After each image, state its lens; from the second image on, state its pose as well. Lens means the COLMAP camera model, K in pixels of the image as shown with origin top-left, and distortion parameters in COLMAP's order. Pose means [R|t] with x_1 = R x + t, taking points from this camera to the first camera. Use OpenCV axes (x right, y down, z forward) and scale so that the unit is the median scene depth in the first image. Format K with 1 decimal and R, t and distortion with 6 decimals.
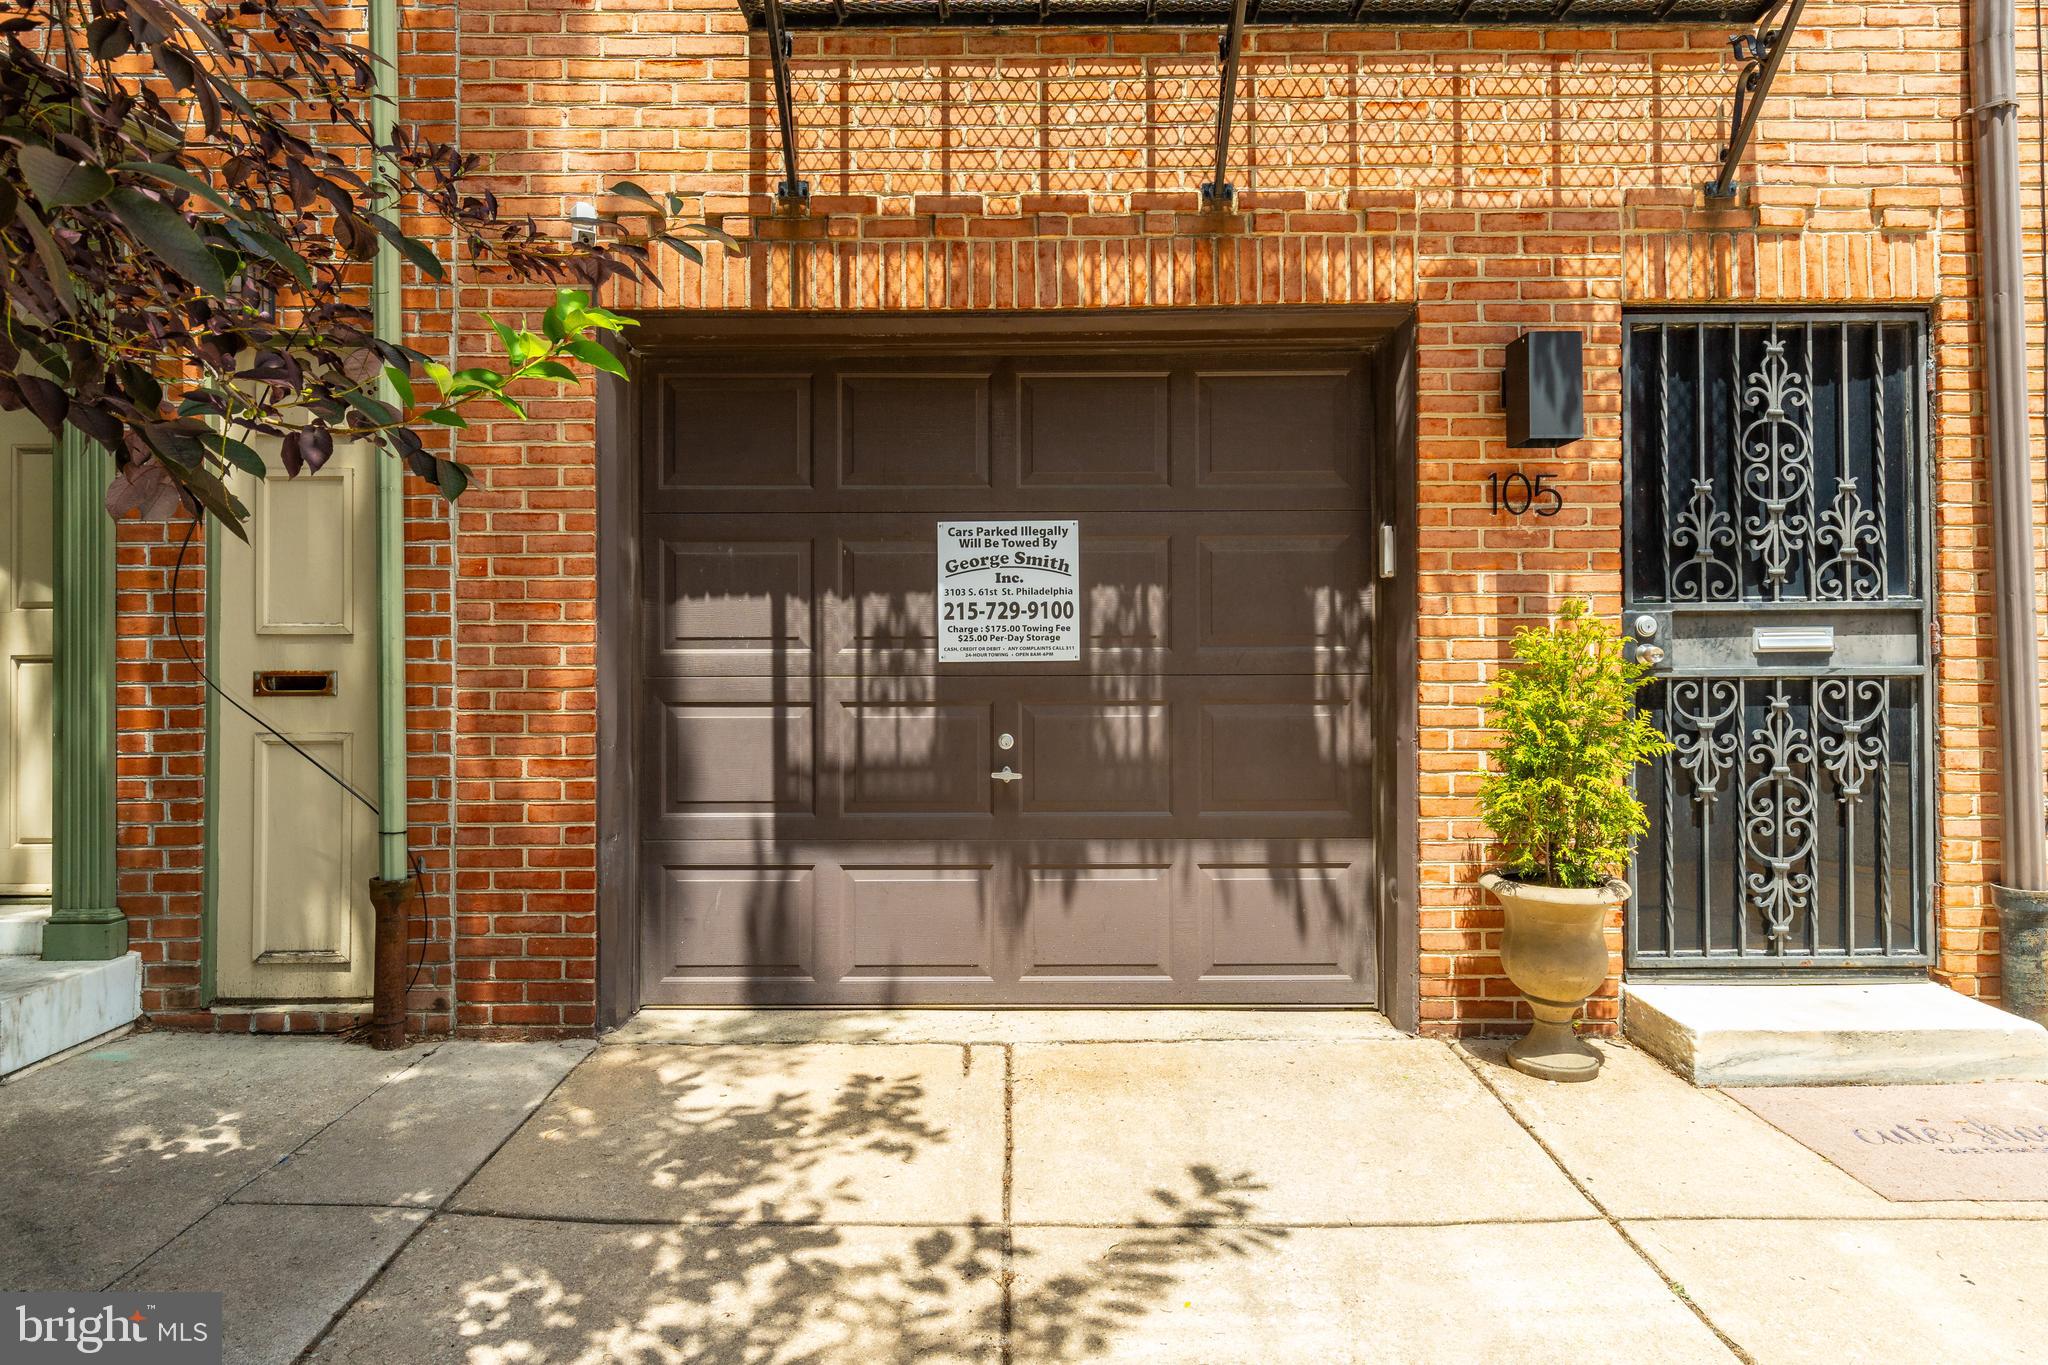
lens RADIAL K [[1170.0, 0, 1015.9], [0, 1170.0, 649.0], [0, 0, 1]] dist [0.011524, -0.003208]
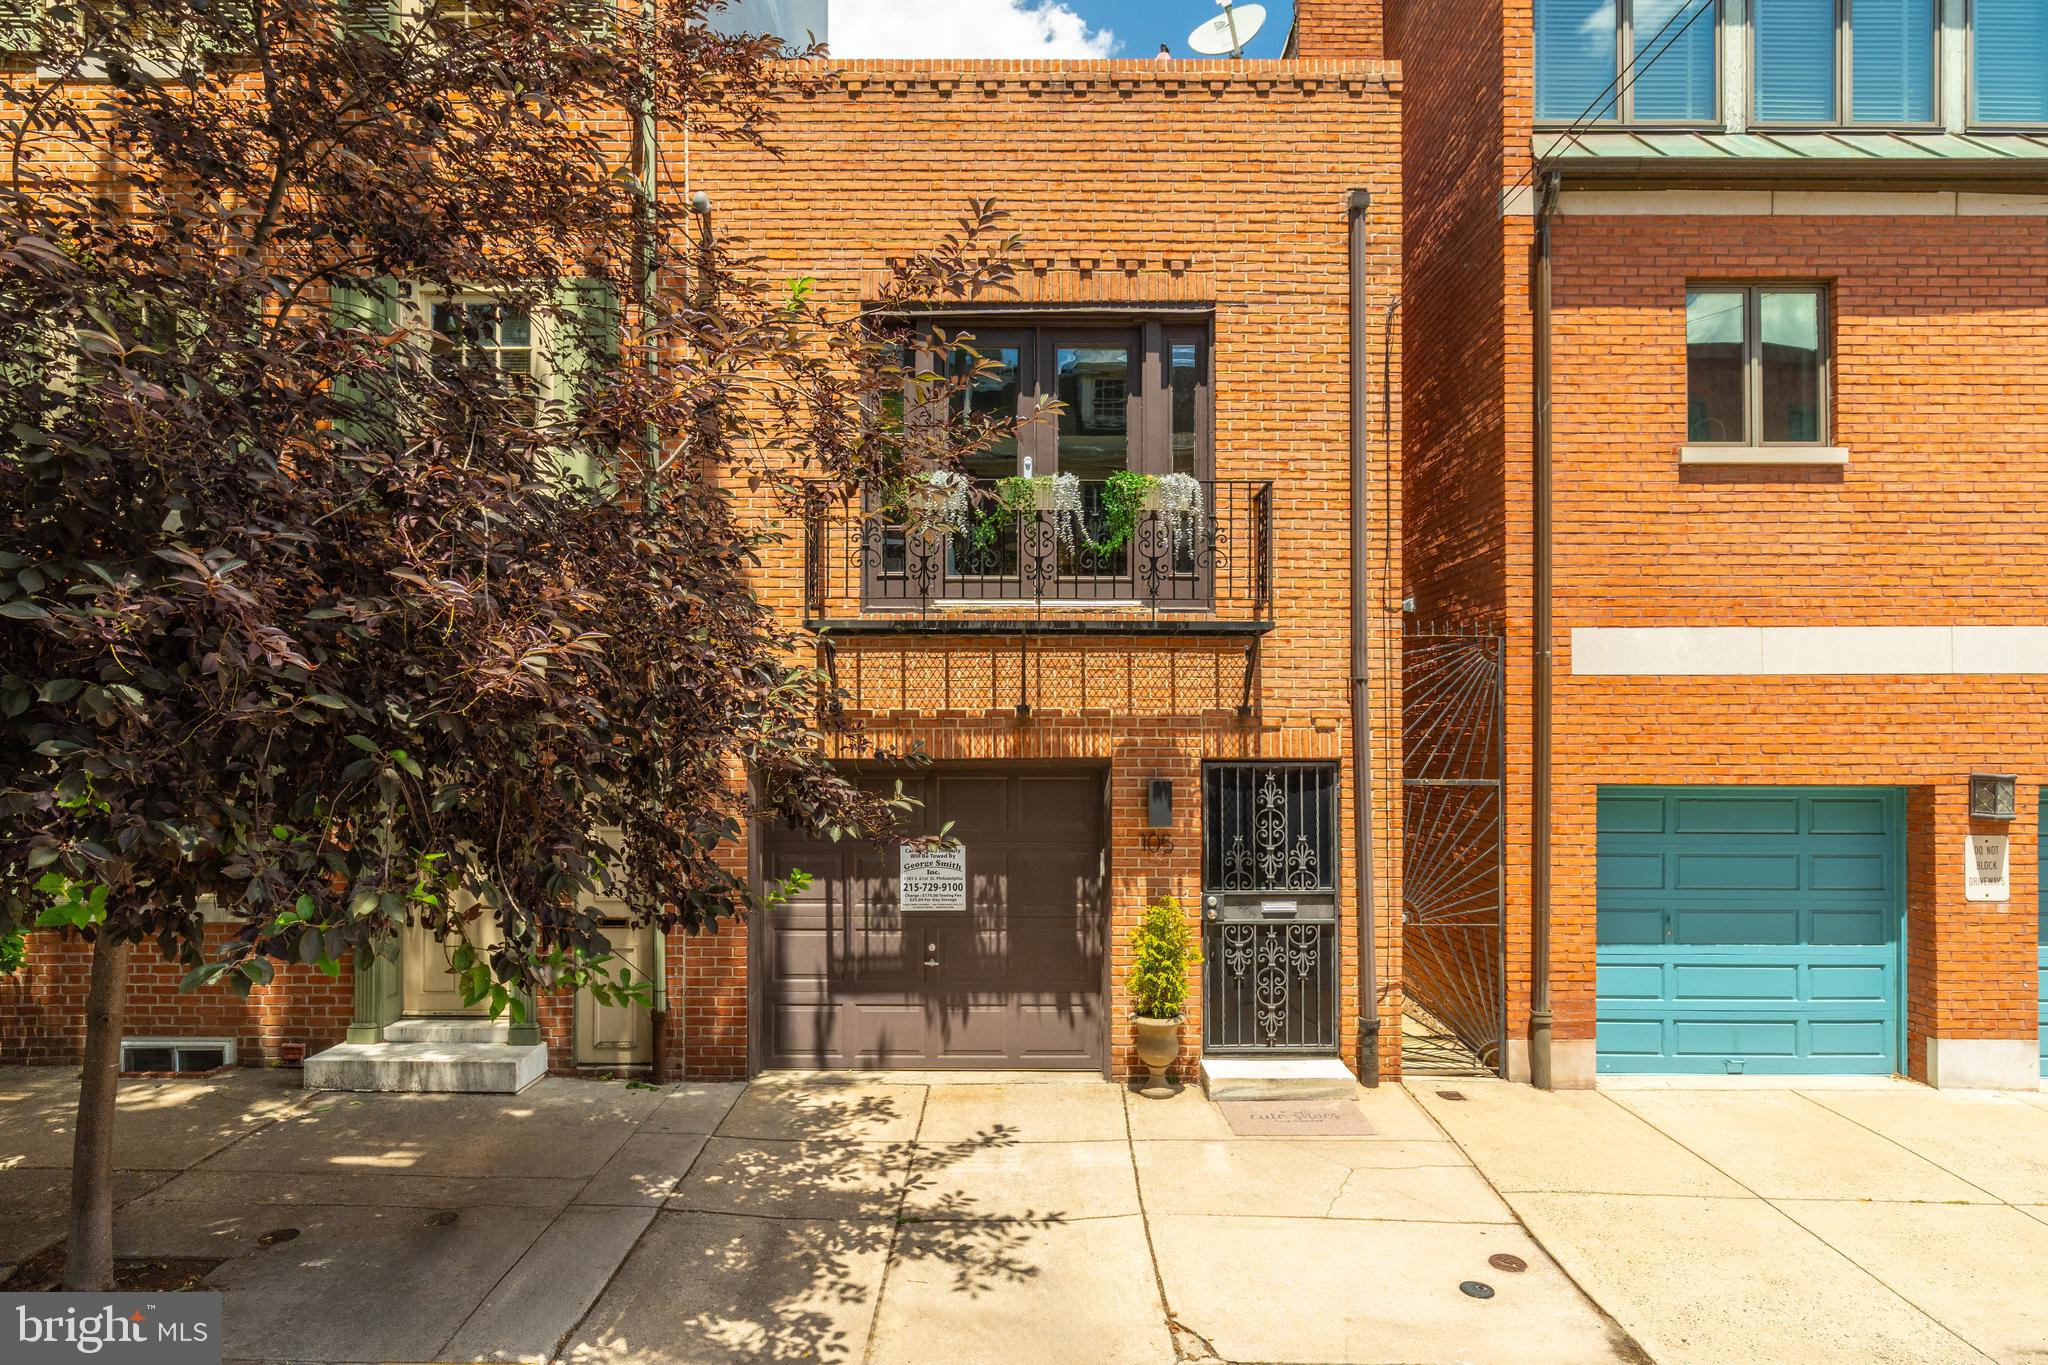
lens RADIAL K [[1117.5, 0, 1028.8], [0, 1117.5, 768.7], [0, 0, 1]] dist [0.001736, -0.000974]
pose [[0.999967, 0.006041, 0.005487, 0.171110], [-0.006100, 0.999923, 0.010822, -0.296219], [-0.005421, -0.010855, 0.999926, -1.147892]]
